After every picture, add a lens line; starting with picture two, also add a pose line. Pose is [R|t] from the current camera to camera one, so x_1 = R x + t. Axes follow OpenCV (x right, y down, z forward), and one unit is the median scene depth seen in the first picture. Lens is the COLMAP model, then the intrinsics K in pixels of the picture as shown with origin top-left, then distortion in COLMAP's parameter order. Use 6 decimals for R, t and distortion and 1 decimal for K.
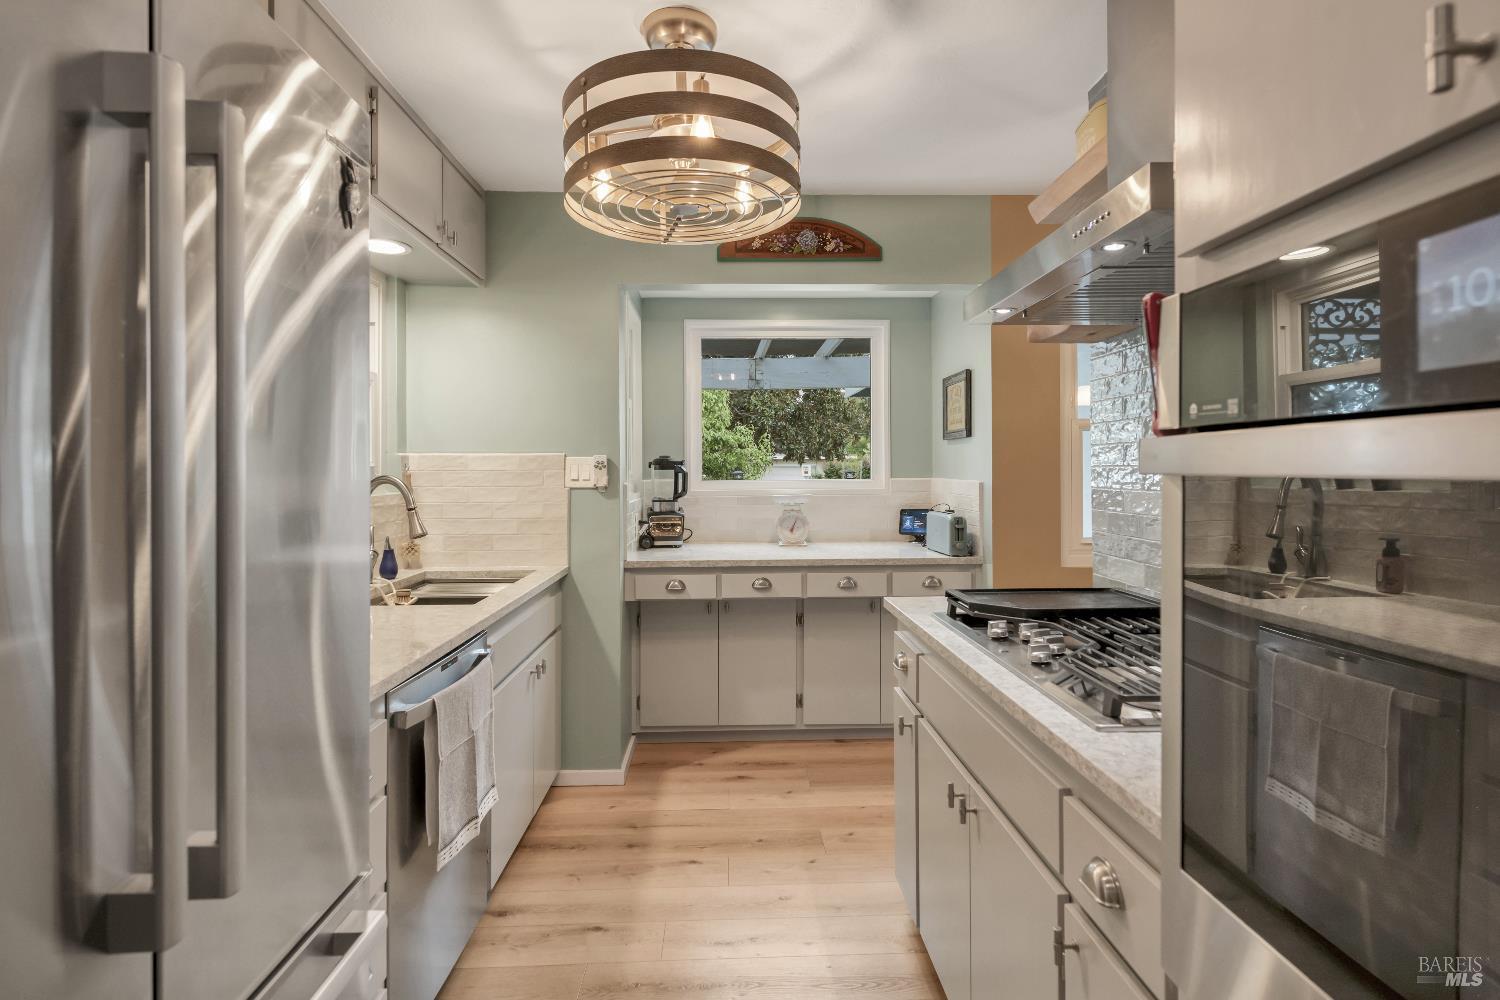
lens RADIAL K [[864.5, 0, 761.3], [0, 864.5, 462.9], [0, 0, 1]] dist [0.007613, -0.002667]
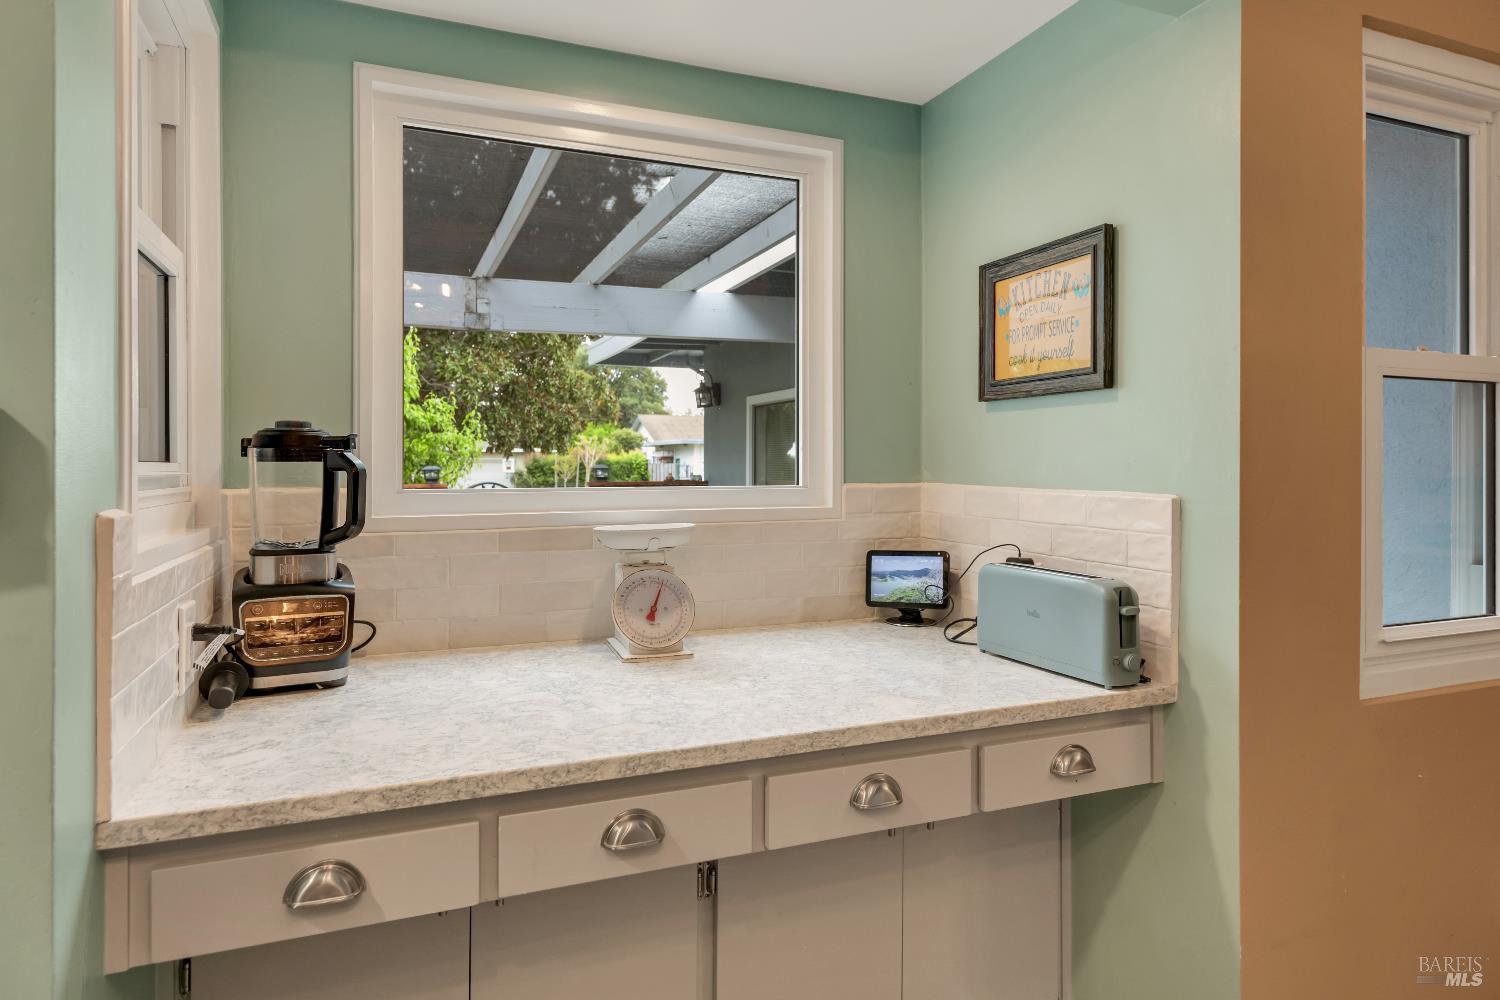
lens RADIAL K [[864.5, 0, 749.4], [0, 864.5, 467.2], [0, 0, 1]] dist [0.007613, -0.002667]
pose [[0.937732, 0.005478, 0.347316, -0.068672], [-0.008869, 0.999927, 0.008175, 0.006617], [-0.347246, -0.010746, 0.937712, 0.692685]]
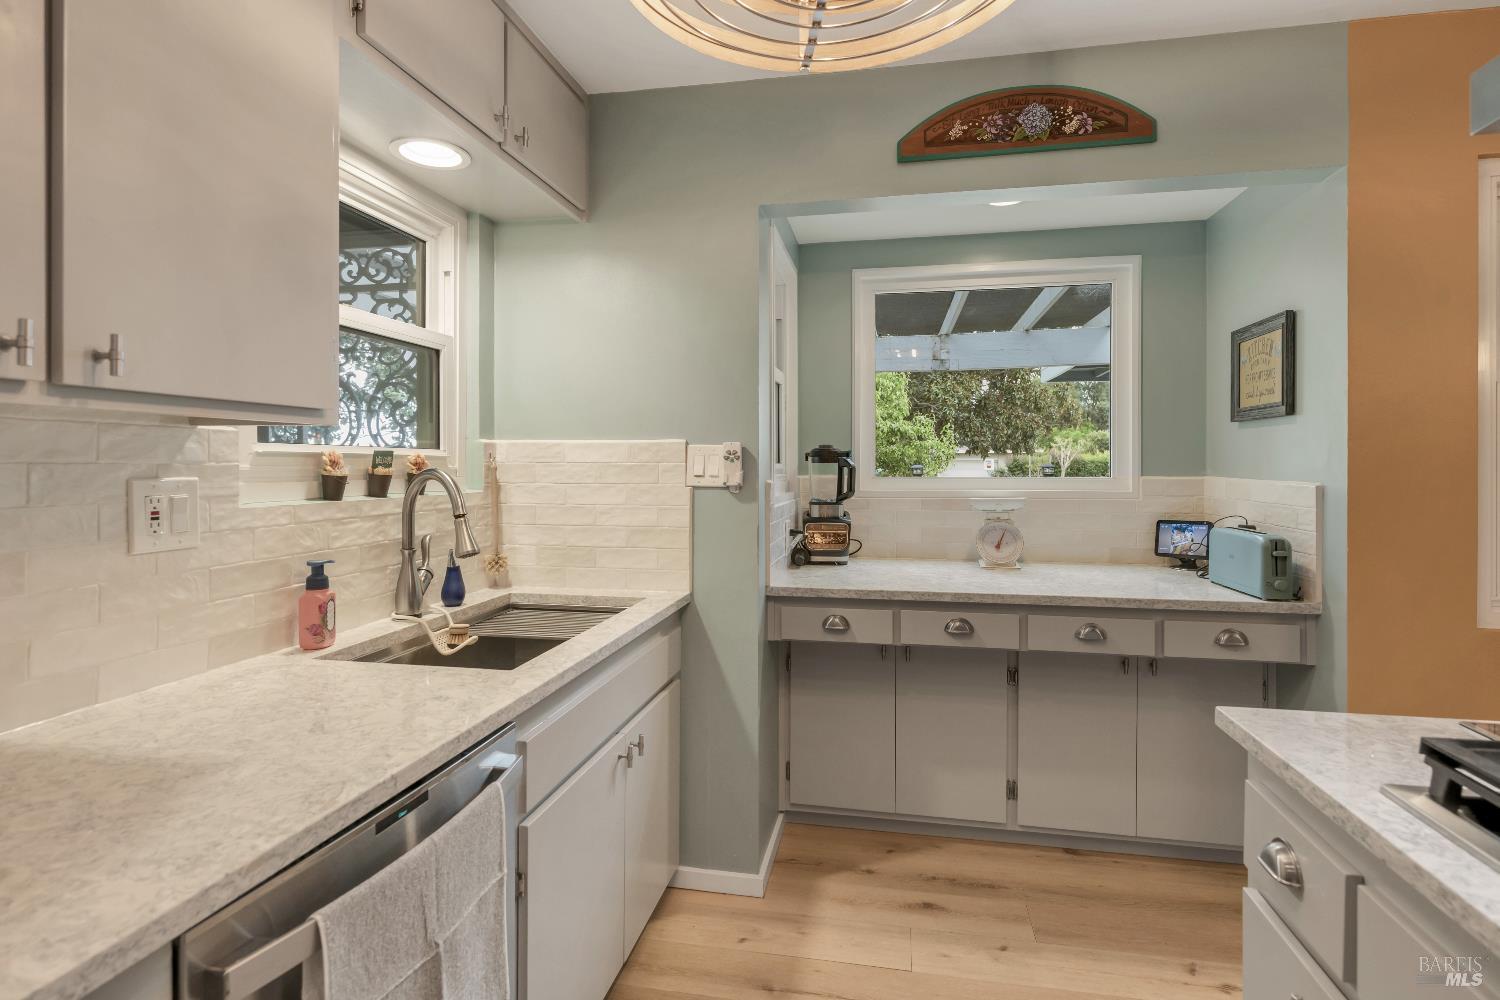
lens RADIAL K [[793.6, 0, 749.2], [0, 793.6, 464.9], [0, 0, 1]] dist [0.011563, 0.001188]
pose [[0.973400, 0.006005, -0.229036, -0.018274], [-0.003712, 0.999939, 0.010444, 0.002903], [0.229084, -0.009316, 0.973362, 0.335927]]
